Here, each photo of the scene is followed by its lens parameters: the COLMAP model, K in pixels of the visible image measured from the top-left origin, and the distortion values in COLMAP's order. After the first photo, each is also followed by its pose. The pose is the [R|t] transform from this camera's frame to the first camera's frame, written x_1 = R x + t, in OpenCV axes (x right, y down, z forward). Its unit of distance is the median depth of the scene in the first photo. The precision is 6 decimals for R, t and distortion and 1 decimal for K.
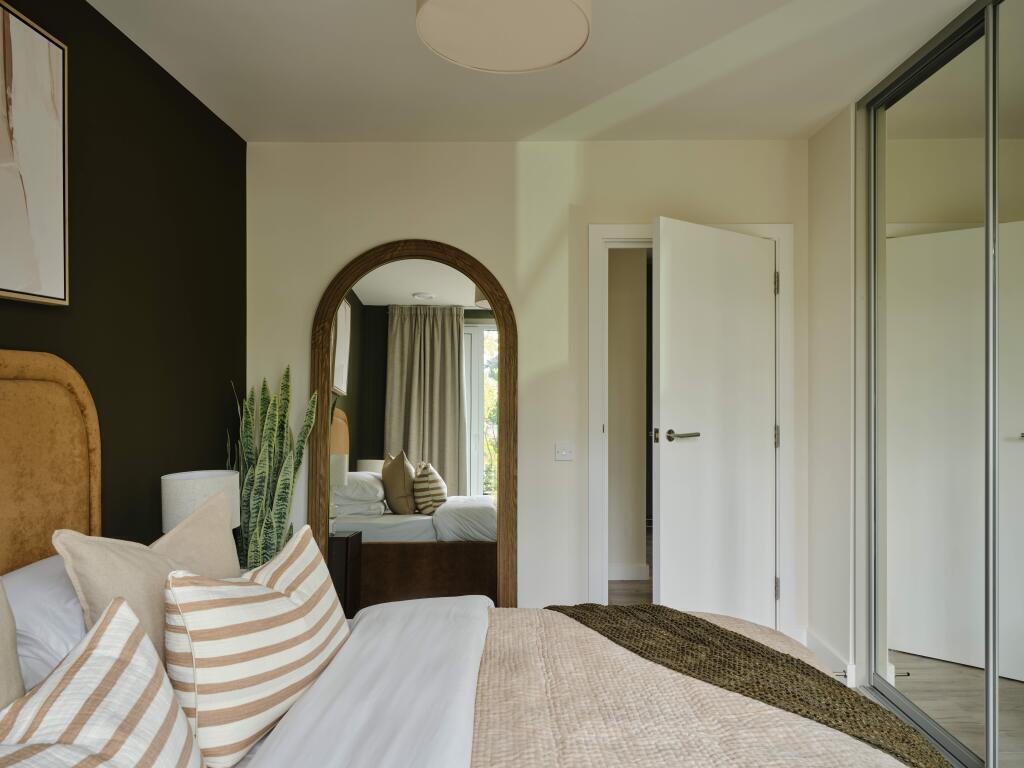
lens RADIAL K [[681.1, 0, 512.0], [0, 681.1, 384.0], [0, 0, 1]] dist [0.003740, 0.000597]
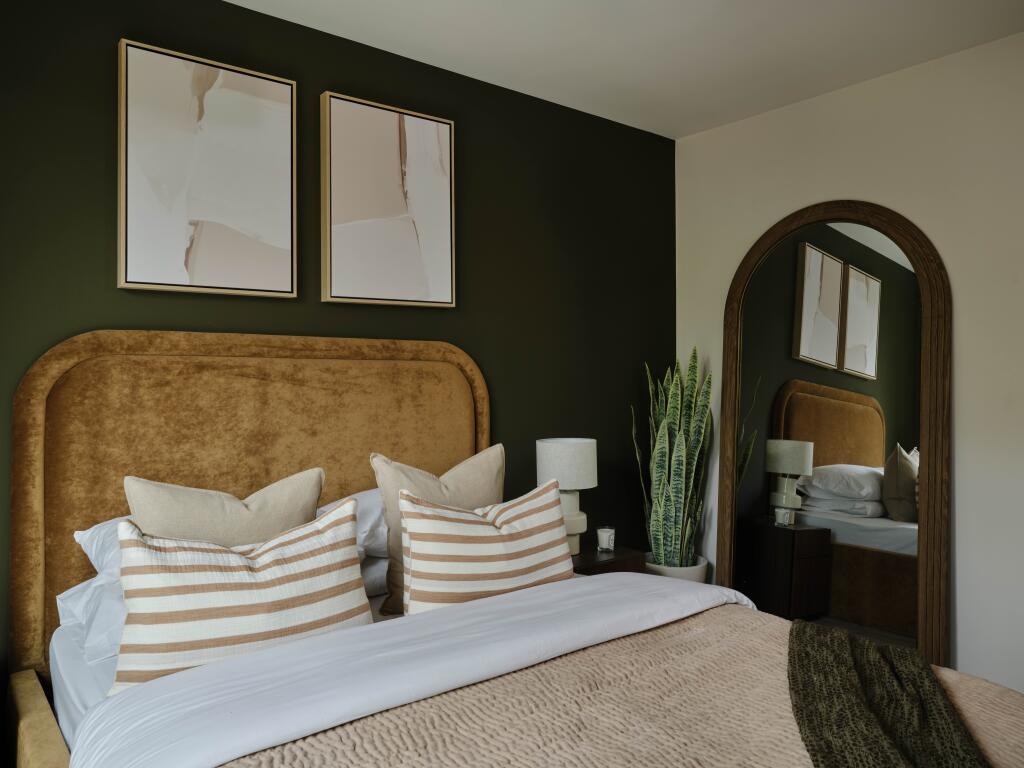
lens RADIAL K [[720.6, 0, 511.9], [0, 720.6, 356.5], [0, 0, 1]] dist [-0.004625, -0.000676]
pose [[0.720112, -0.012241, -0.693750, 0.434304], [-0.000543, 0.999834, -0.018206, 0.011586], [0.693857, 0.013487, 0.719986, 0.030844]]
